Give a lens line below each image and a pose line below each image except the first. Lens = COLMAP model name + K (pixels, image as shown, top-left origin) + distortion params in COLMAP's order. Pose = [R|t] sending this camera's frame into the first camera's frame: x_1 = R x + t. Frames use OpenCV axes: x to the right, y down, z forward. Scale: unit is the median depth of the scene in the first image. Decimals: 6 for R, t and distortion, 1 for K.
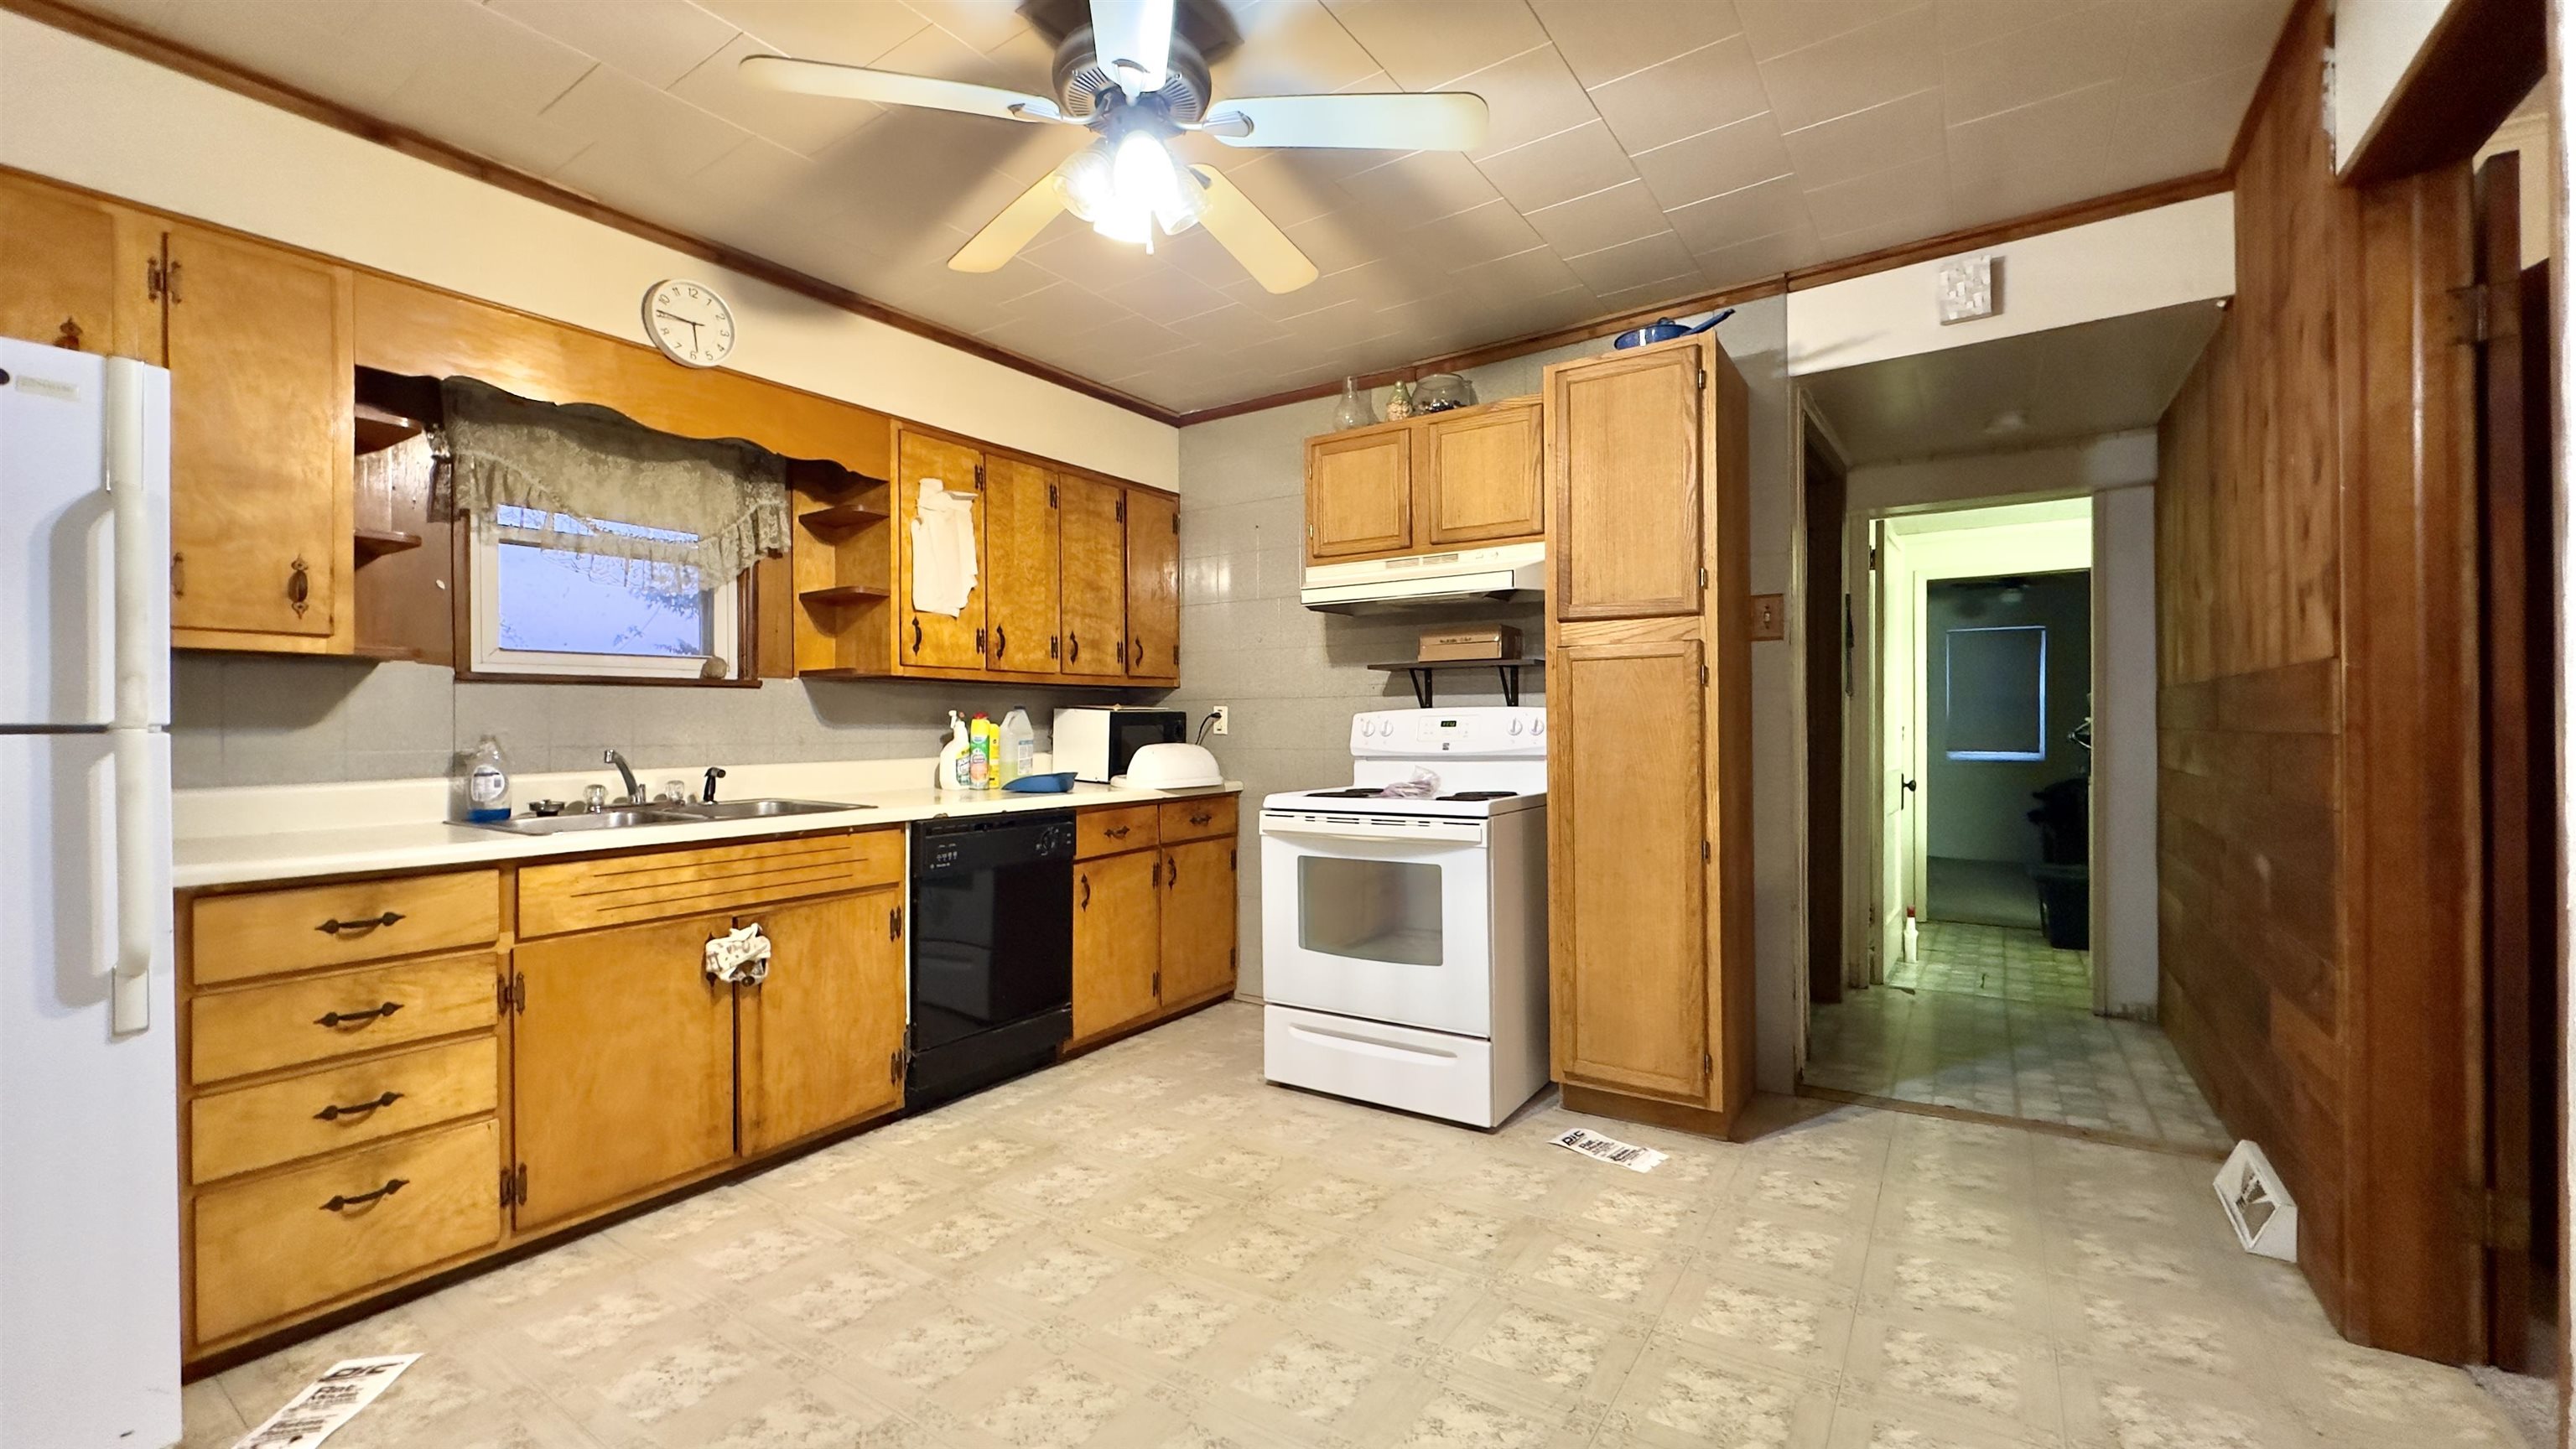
lens RADIAL K [[1026.6, 0, 1287.3], [0, 1026.6, 727.1], [0, 0, 1]] dist [-0.004333, -0.000049]
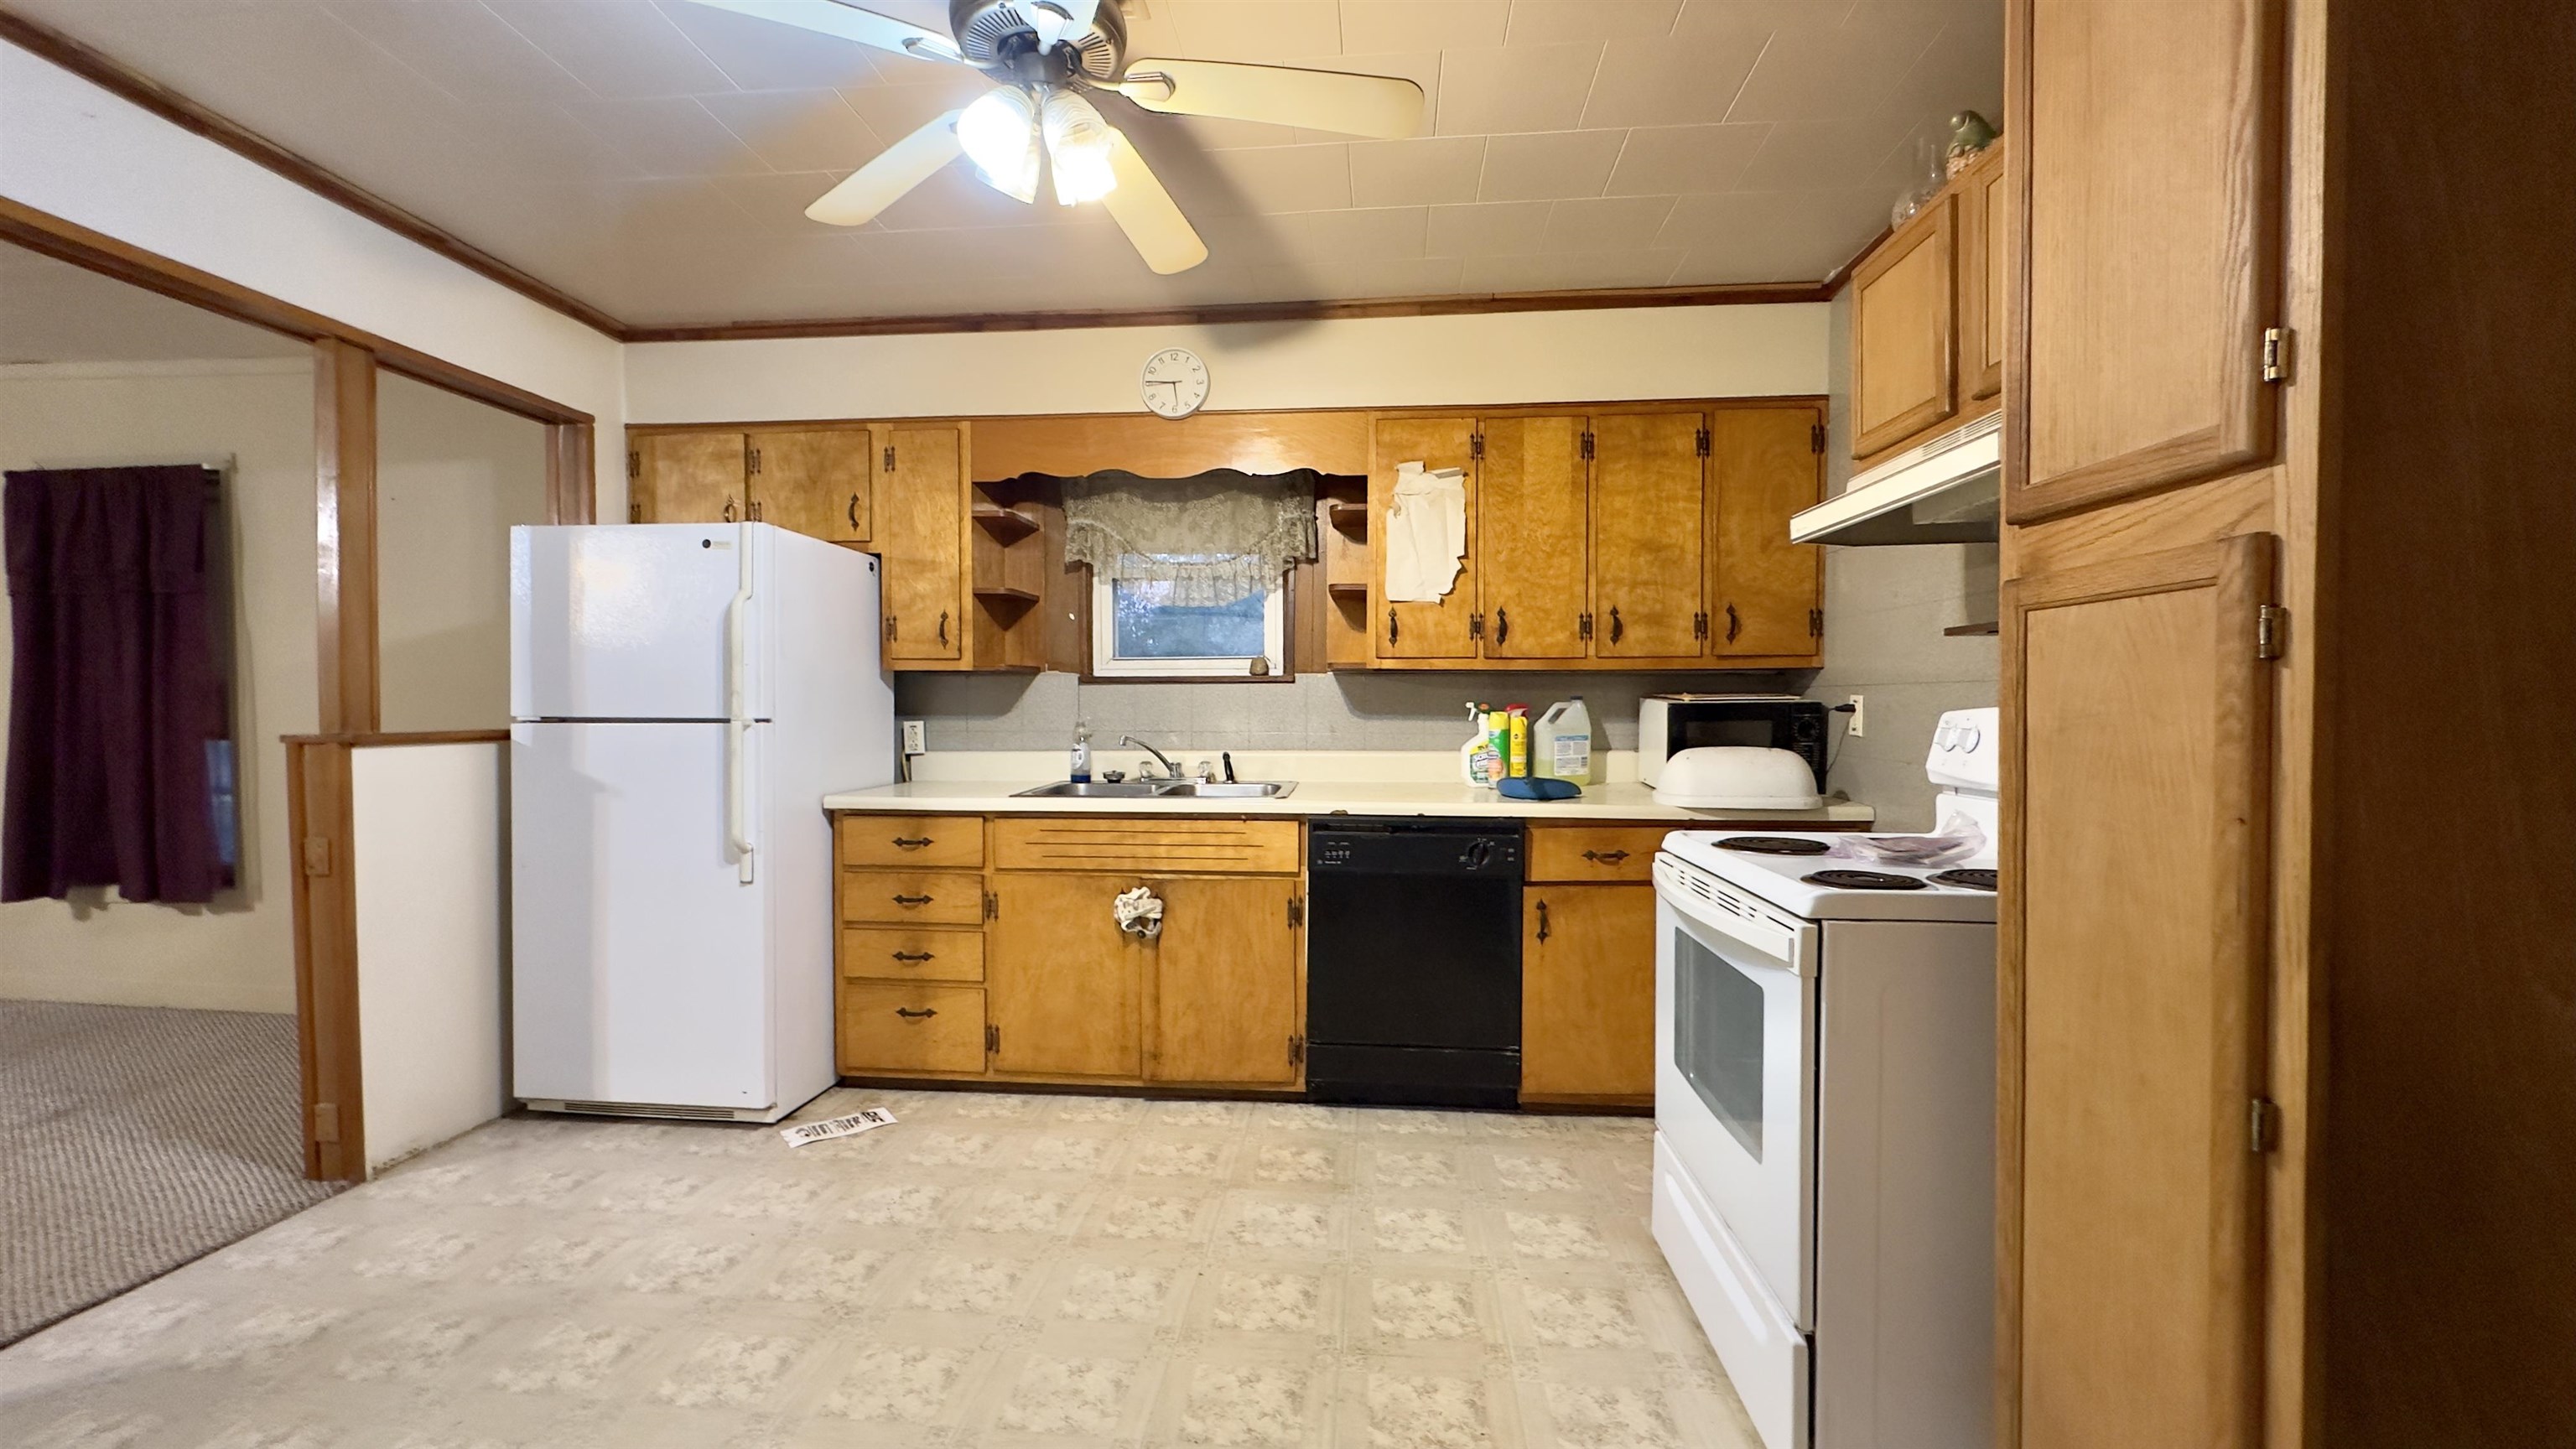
lens RADIAL K [[1026.6, 0, 1289.0], [0, 1026.6, 725.1], [0, 0, 1]] dist [-0.004333, -0.000049]
pose [[0.485027, 0.027473, -0.874067, 0.503488], [-0.006427, 0.999591, 0.027852, -0.024762], [0.874475, -0.007892, 0.485006, 0.488170]]
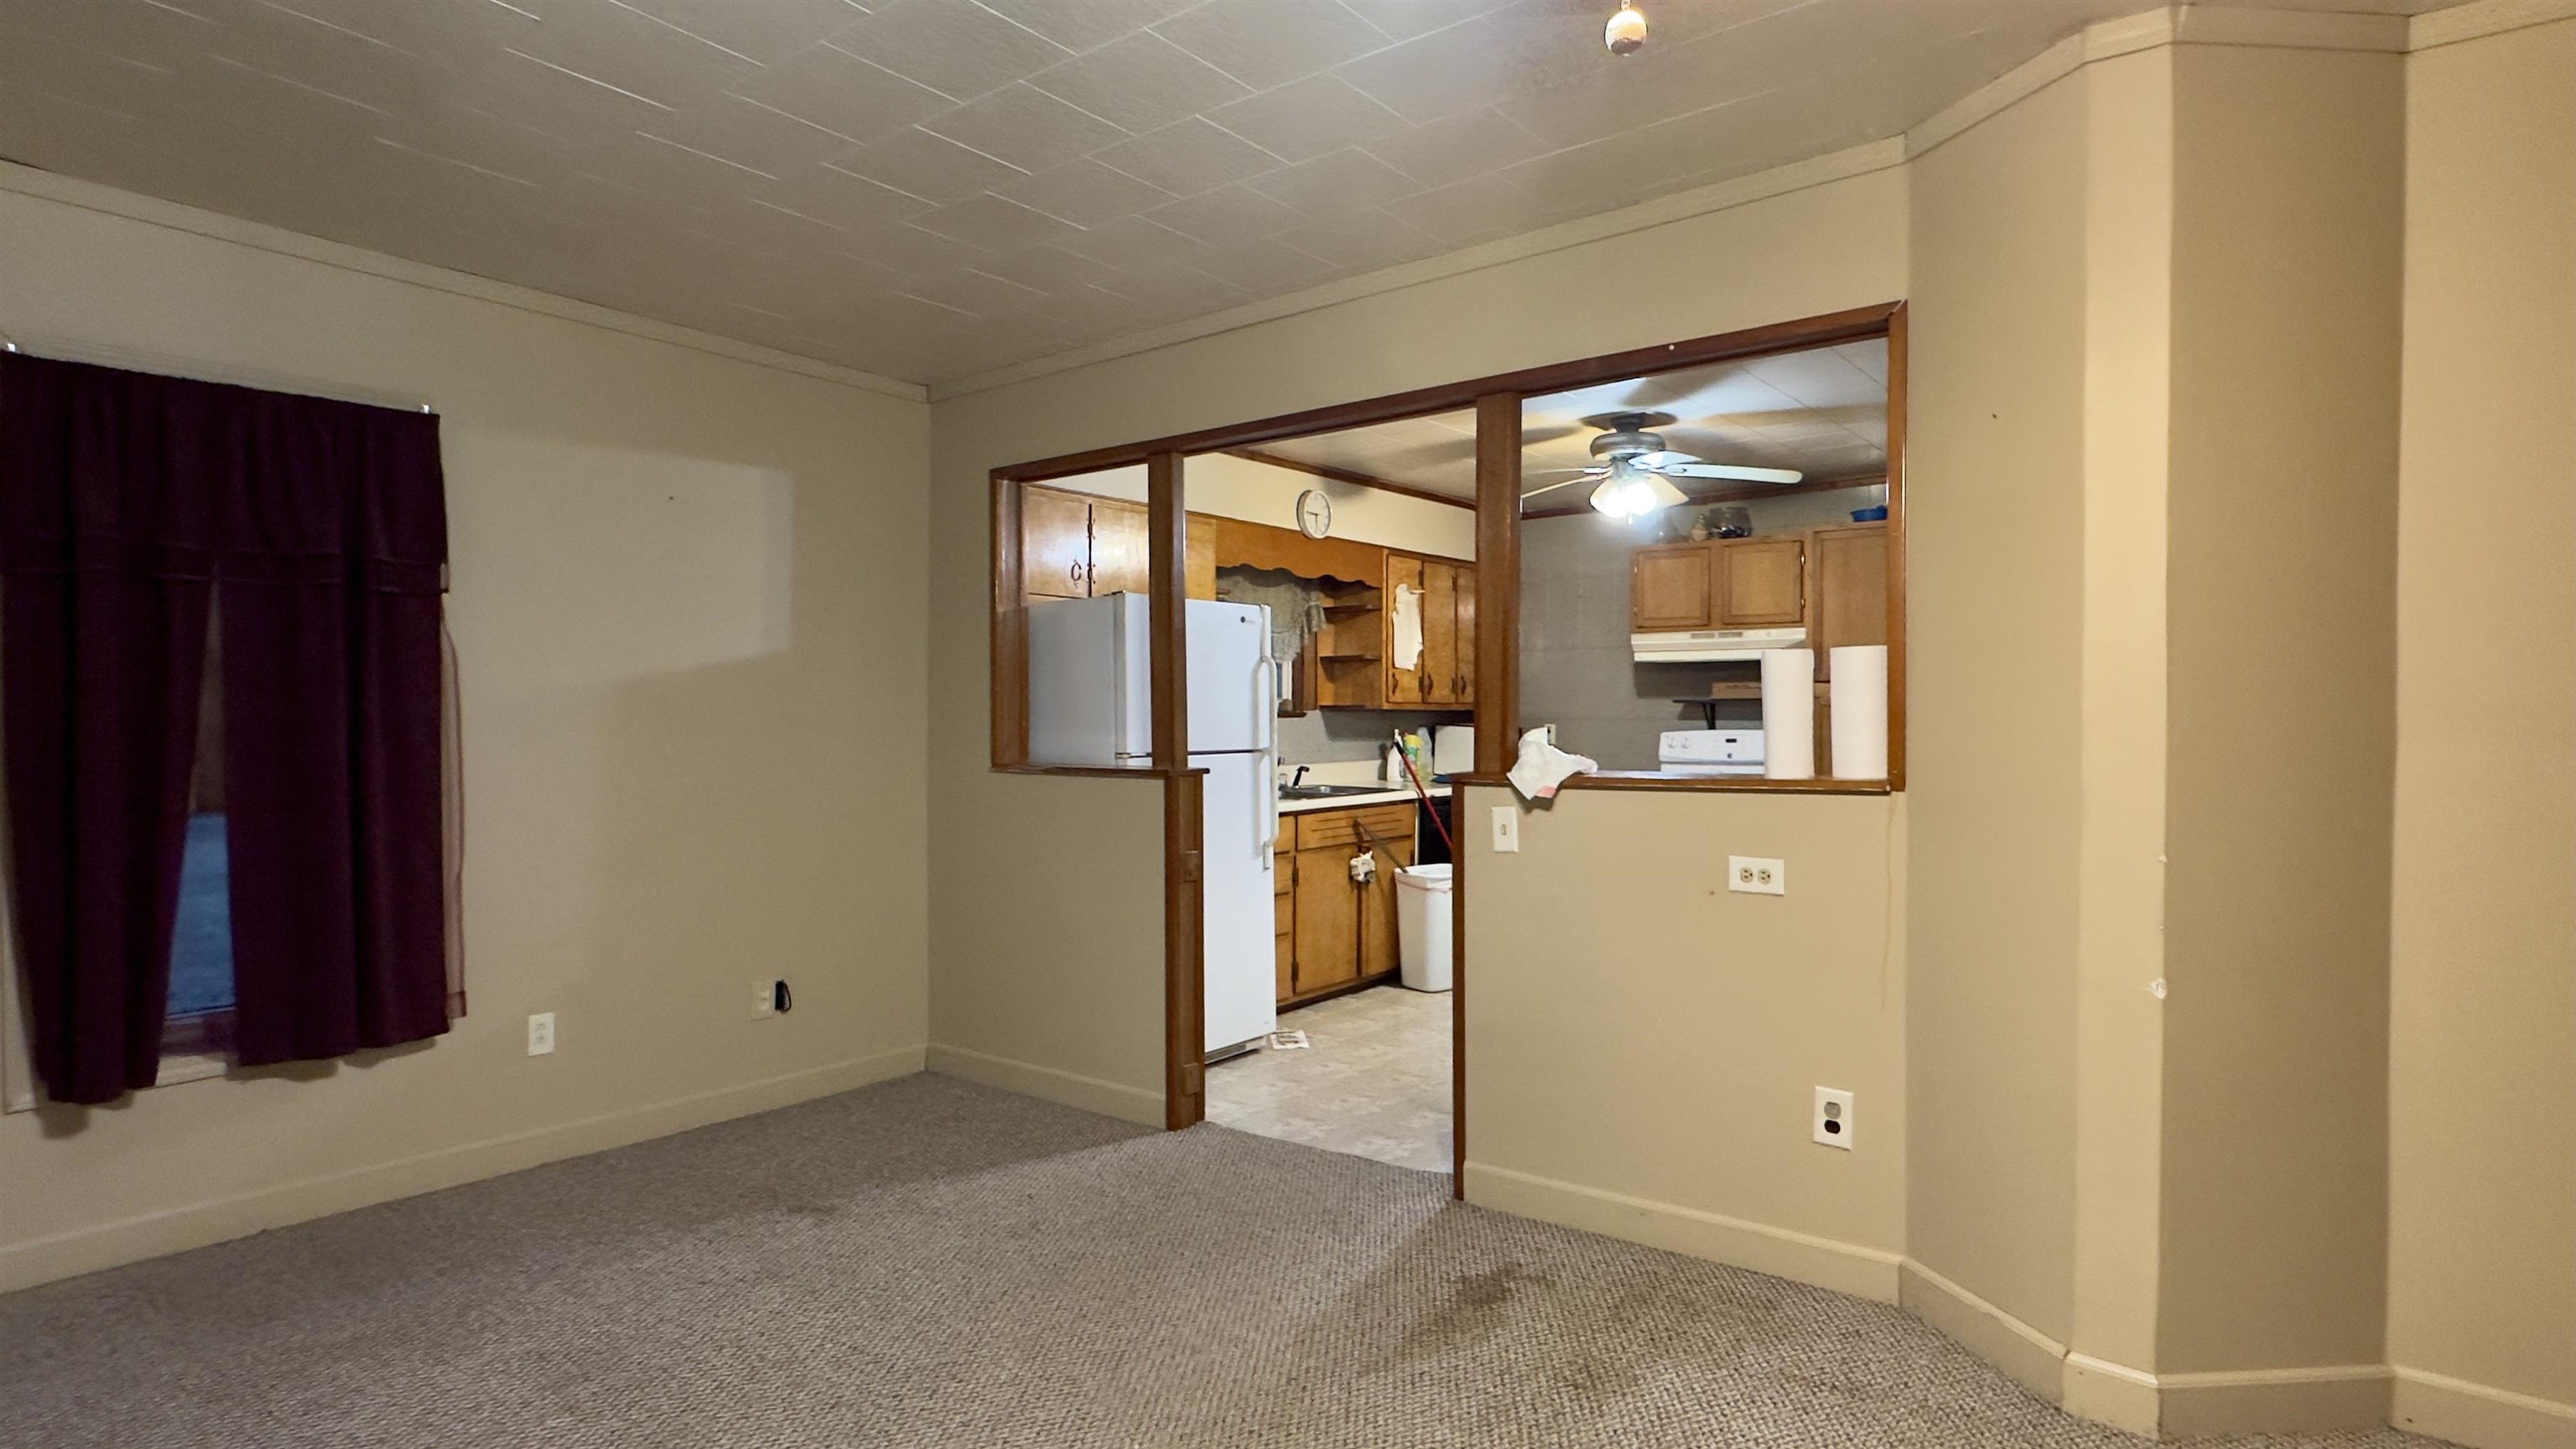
lens RADIAL K [[1326.0, 0, 1294.6], [0, 1326.0, 740.7], [0, 0, 1]] dist [-0.003819, 0.002512]
pose [[0.998248, 0.007189, -0.058738, -0.440514], [-0.006017, 0.999779, 0.020121, -0.046135], [0.058869, -0.019733, 0.998071, -1.181495]]
